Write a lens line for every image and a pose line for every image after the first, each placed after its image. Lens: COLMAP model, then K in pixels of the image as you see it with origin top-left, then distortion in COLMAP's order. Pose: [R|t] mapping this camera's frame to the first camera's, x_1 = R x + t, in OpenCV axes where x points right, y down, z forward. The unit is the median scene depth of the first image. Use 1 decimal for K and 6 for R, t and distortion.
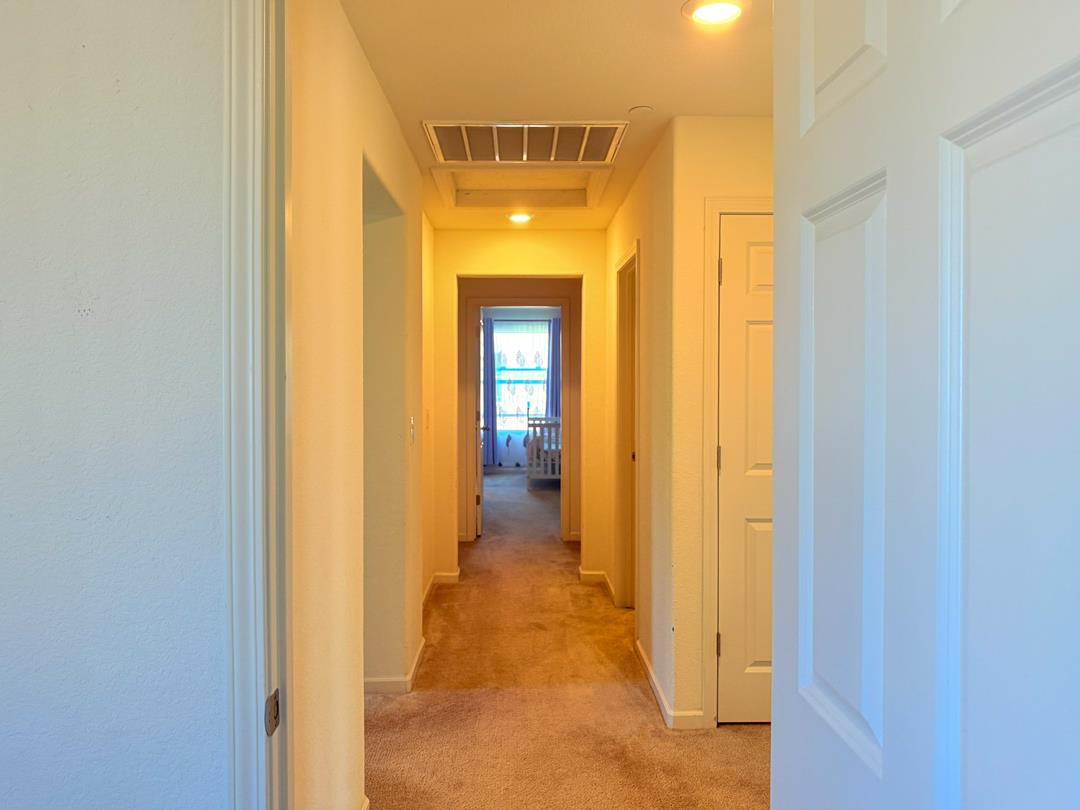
lens RADIAL K [[1319.4, 0, 540.0], [0, 1319.4, 405.0], [0, 0, 1]] dist [-0.011471, -0.014519]
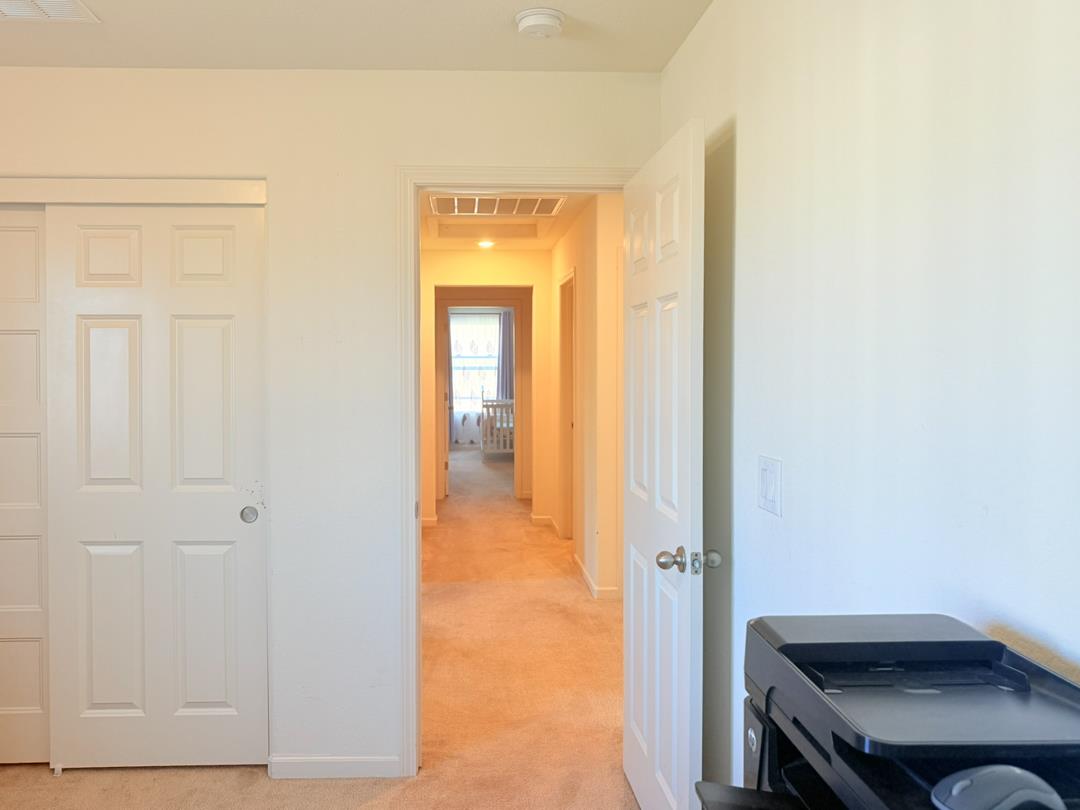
lens RADIAL K [[1319.4, 0, 540.0], [0, 1319.4, 405.0], [0, 0, 1]] dist [-0.011471, -0.014519]
pose [[0.999080, -0.004175, 0.042684, -0.014869], [0.003708, 0.999933, 0.011009, 0.003402], [-0.042727, -0.010840, 0.999028, -0.261535]]
